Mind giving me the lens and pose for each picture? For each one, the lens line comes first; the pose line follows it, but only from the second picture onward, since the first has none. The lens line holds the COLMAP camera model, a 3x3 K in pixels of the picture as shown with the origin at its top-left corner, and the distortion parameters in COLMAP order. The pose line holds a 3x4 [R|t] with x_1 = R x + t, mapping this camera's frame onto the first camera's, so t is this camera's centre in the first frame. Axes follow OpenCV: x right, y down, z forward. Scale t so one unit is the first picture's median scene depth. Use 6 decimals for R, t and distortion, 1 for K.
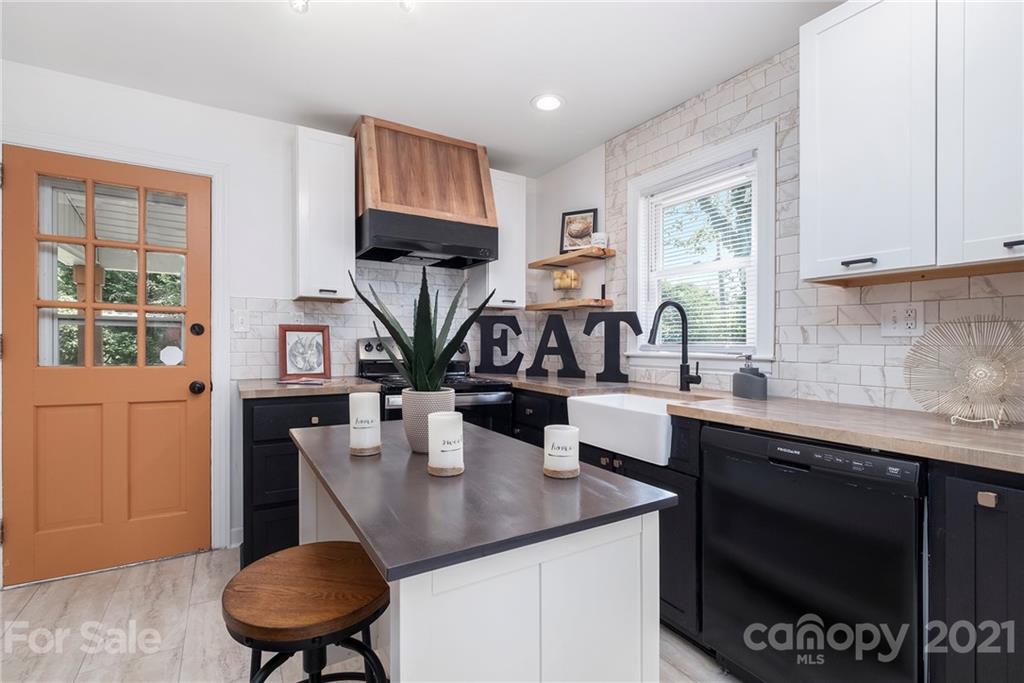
lens RADIAL K [[463.6, 0, 514.8], [0, 463.6, 355.0], [0, 0, 1]] dist [-0.014221, 0.002396]
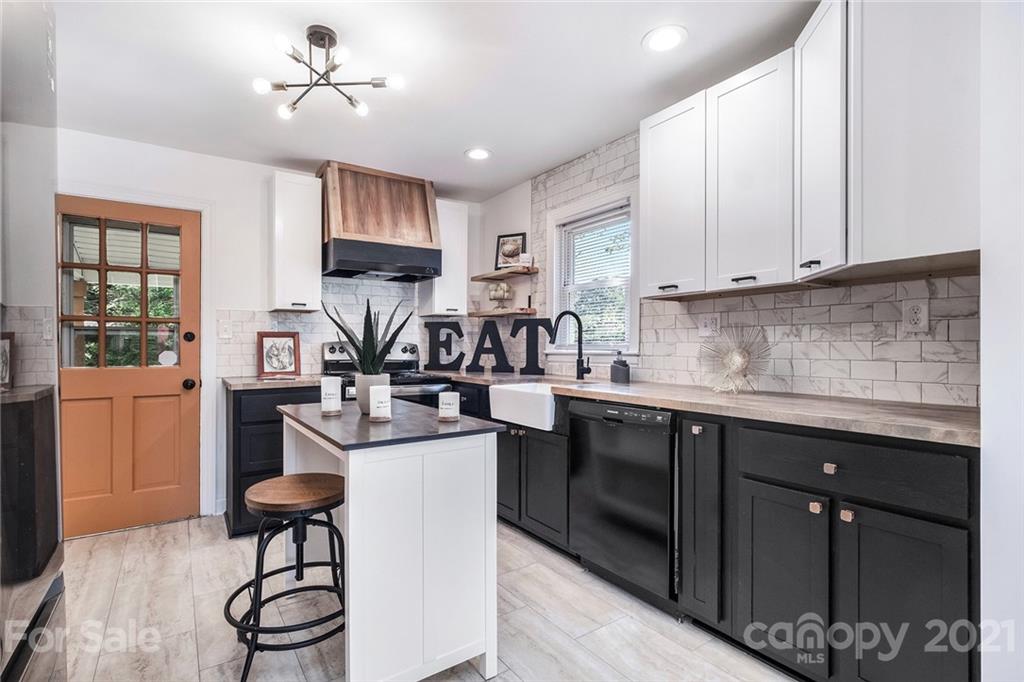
lens RADIAL K [[472.7, 0, 515.1], [0, 472.7, 334.7], [0, 0, 1]] dist [-0.006714, 0.003610]
pose [[0.997777, -0.011371, 0.065667, 0.084430], [0.014484, 0.998784, -0.047135, 0.009925], [-0.065051, 0.047981, 0.996728, -0.278737]]
